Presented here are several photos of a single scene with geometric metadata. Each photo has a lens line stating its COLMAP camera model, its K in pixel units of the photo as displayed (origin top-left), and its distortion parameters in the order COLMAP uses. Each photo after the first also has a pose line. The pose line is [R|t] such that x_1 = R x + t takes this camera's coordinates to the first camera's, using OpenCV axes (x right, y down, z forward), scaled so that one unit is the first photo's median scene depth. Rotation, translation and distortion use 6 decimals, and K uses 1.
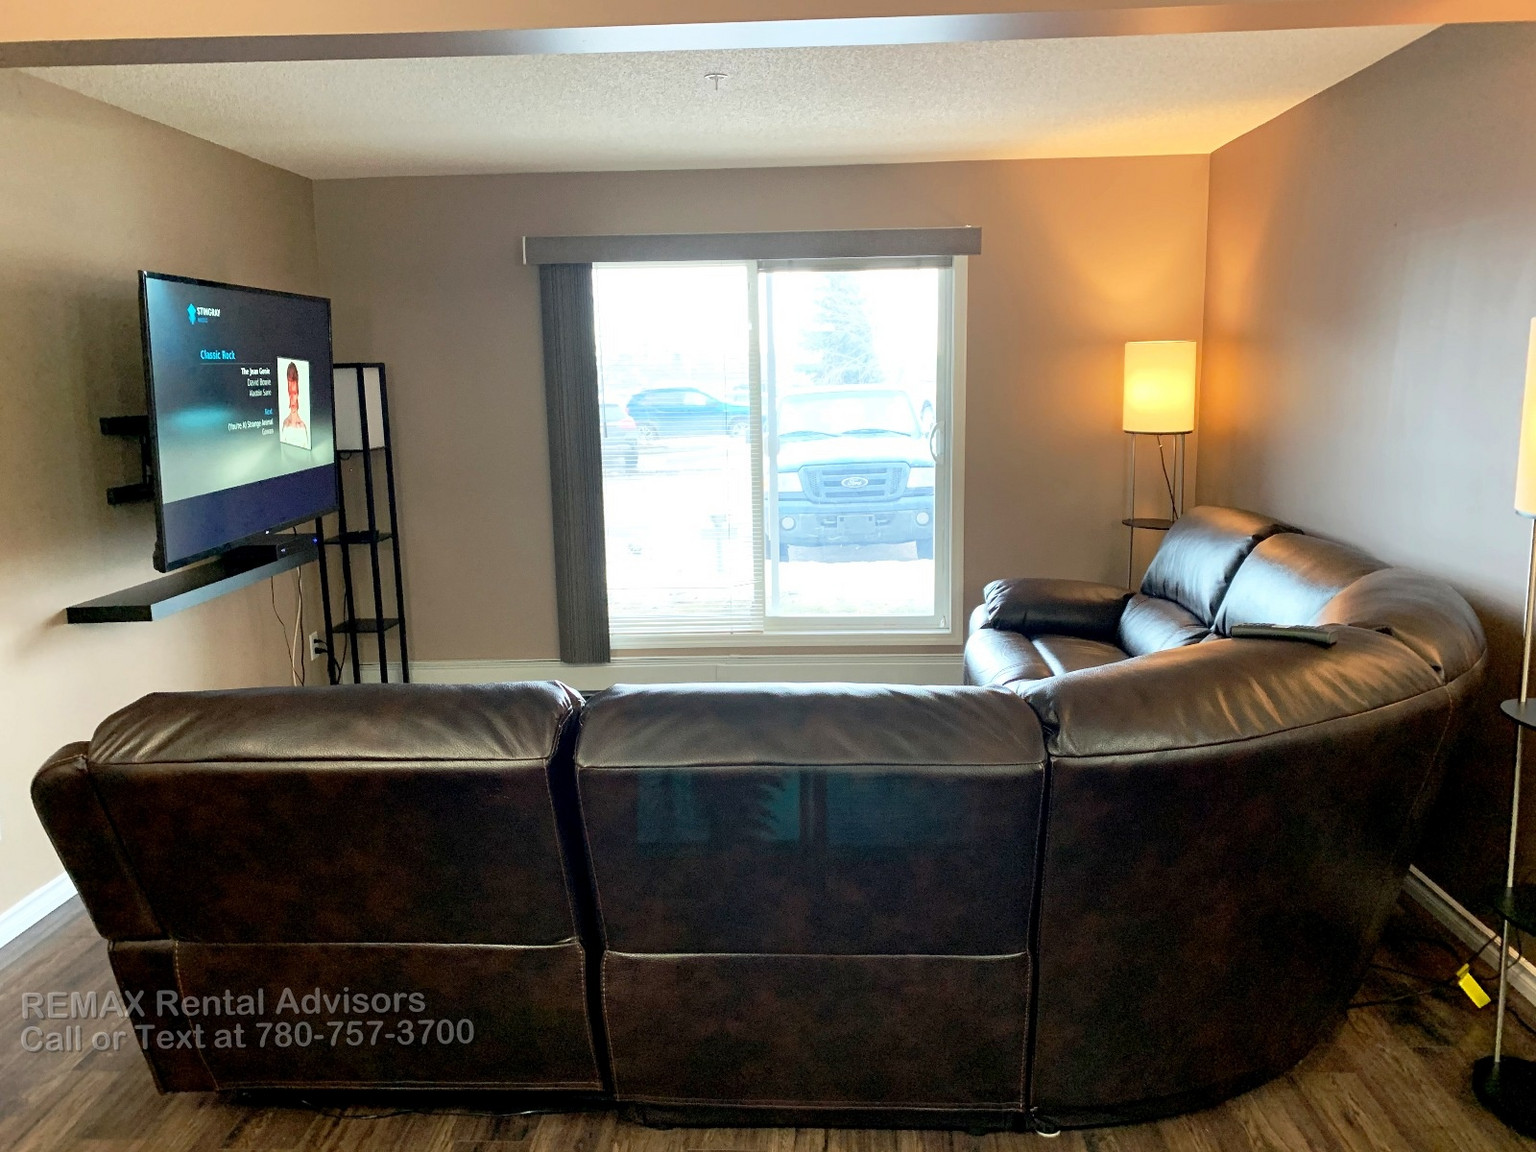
lens RADIAL K [[1171.9, 0, 772.6], [0, 1171.9, 572.0], [0, 0, 1]] dist [0.047368, -0.046271]
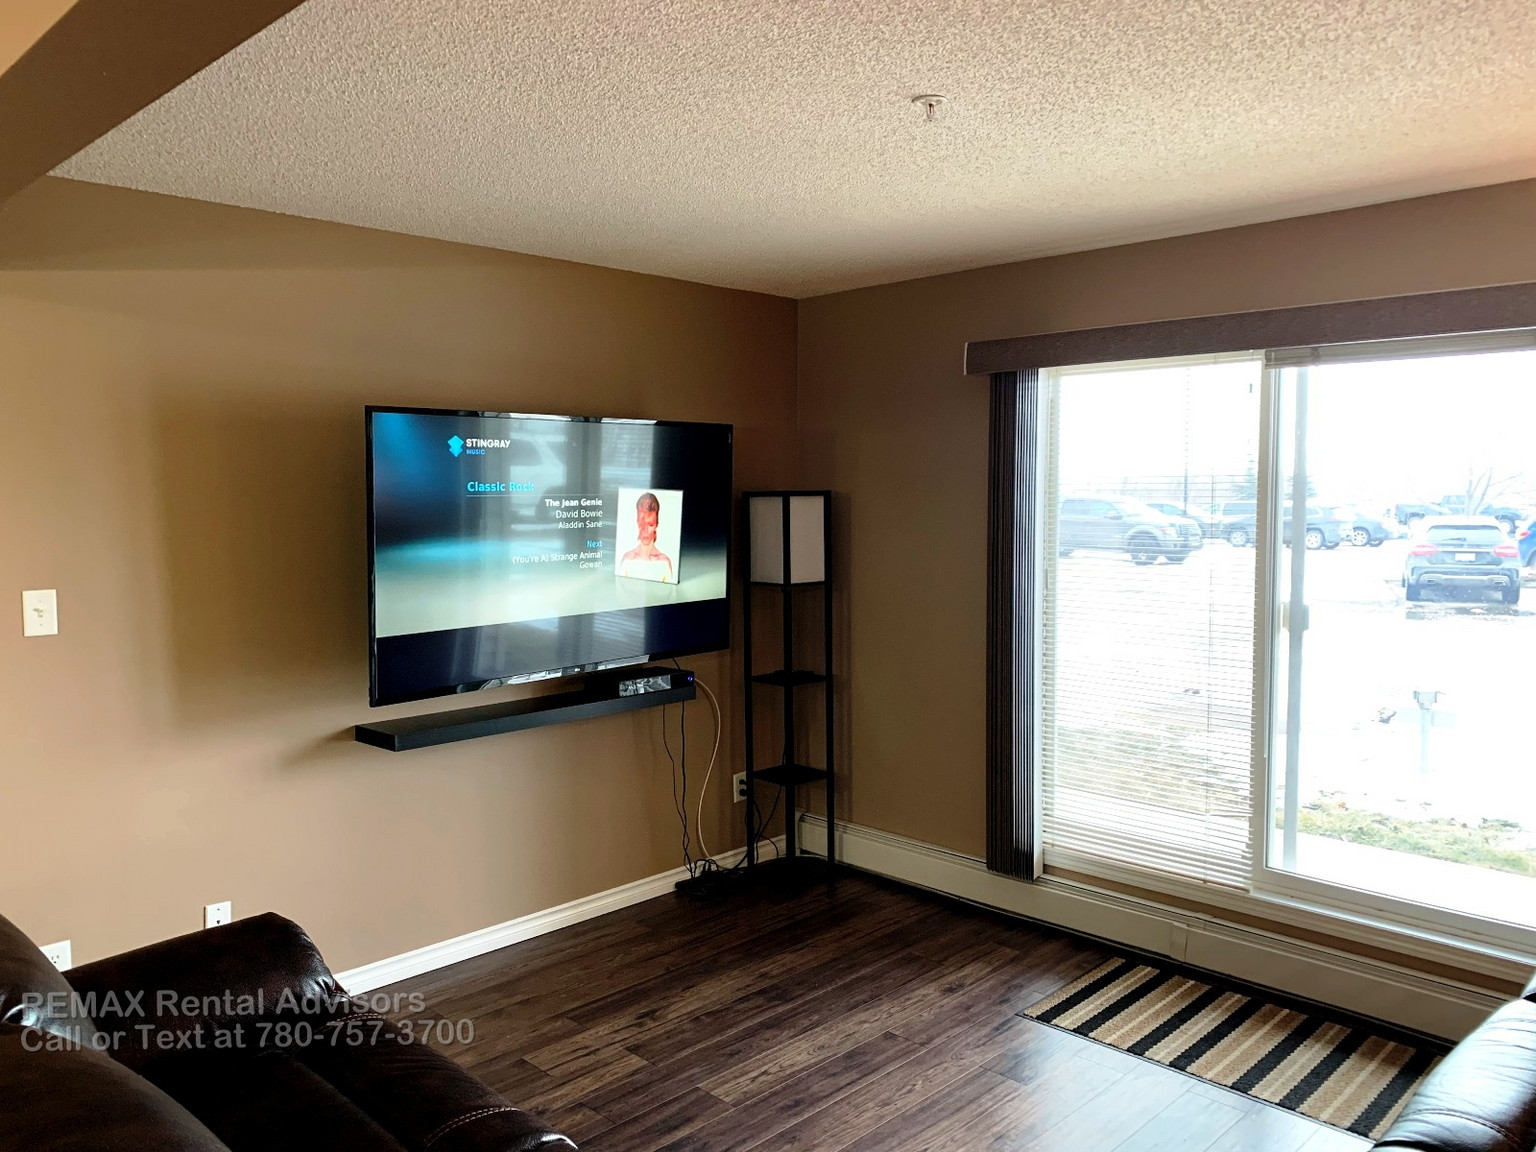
lens RADIAL K [[1171.9, 0, 769.8], [0, 1171.9, 575.8], [0, 0, 1]] dist [0.047368, -0.046271]
pose [[0.741694, 0.068648, -0.667216, 0.246440], [-0.125528, 0.991380, -0.037540, -0.073926], [0.658887, 0.111597, 0.743918, 0.314546]]
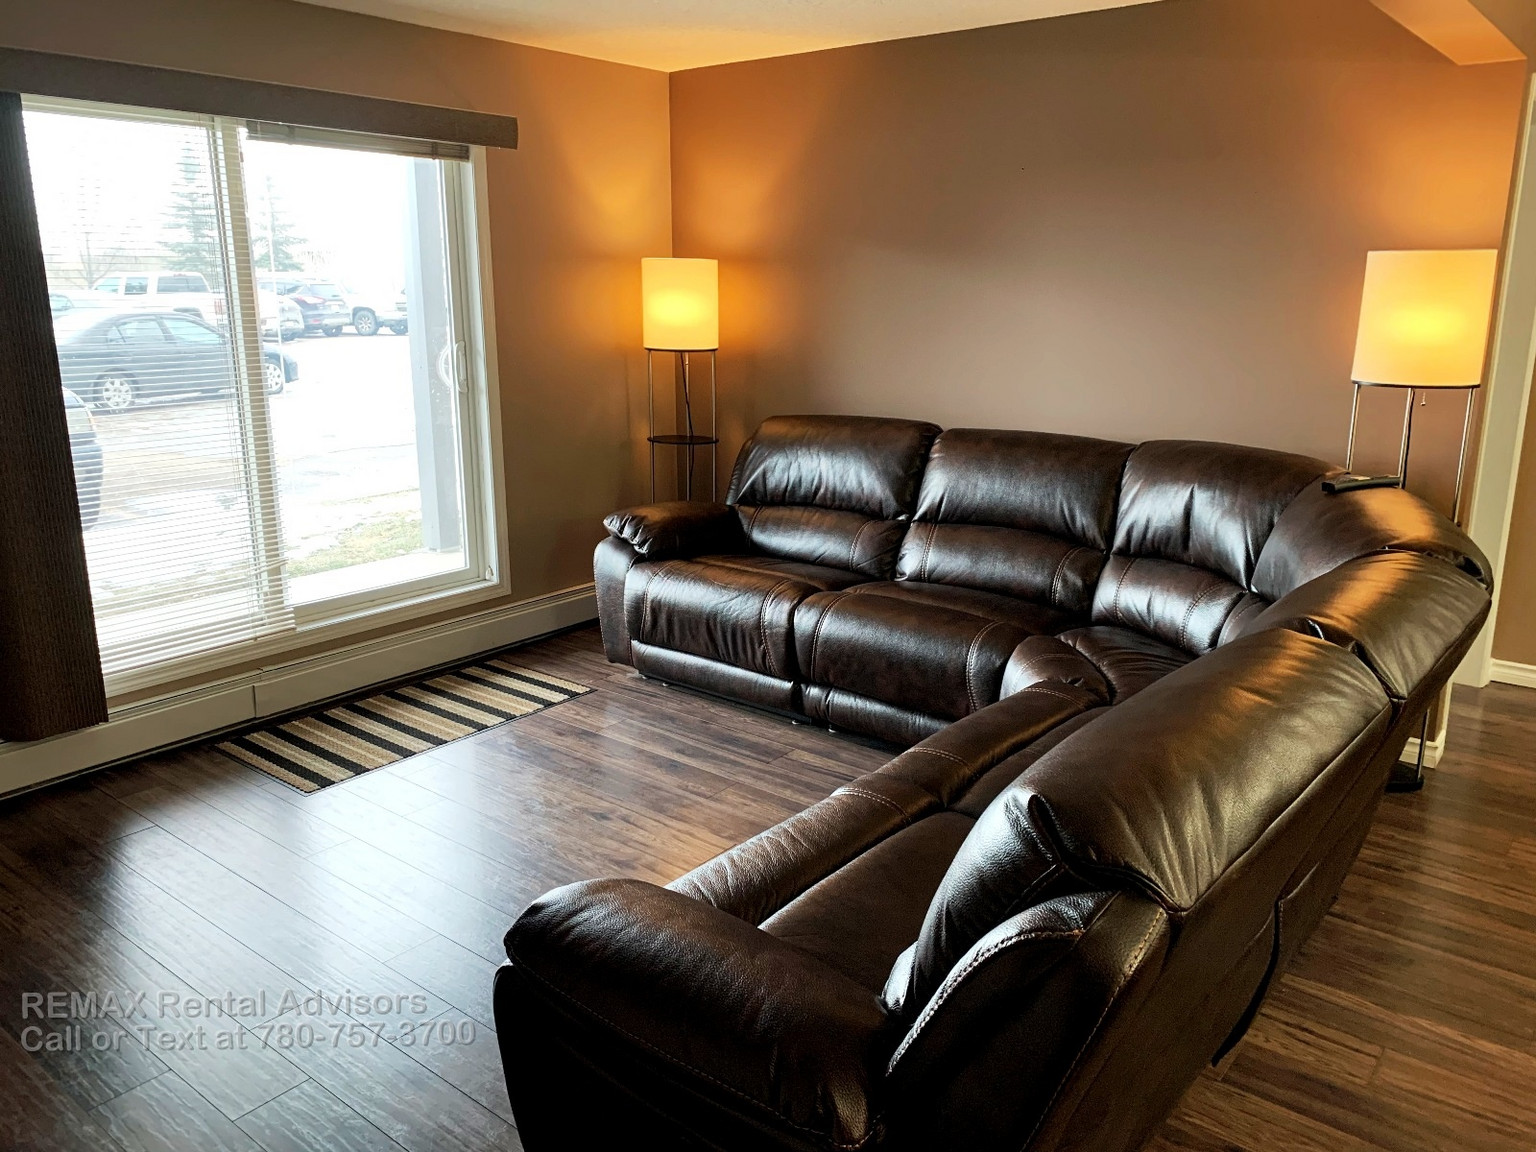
lens RADIAL K [[1171.9, 0, 777.8], [0, 1171.9, 578.3], [0, 0, 1]] dist [0.047368, -0.046271]
pose [[0.591065, -0.181659, 0.785902, -0.449727], [0.118923, 0.983289, 0.137844, -0.052657], [-0.797809, 0.011987, 0.602791, 0.311707]]
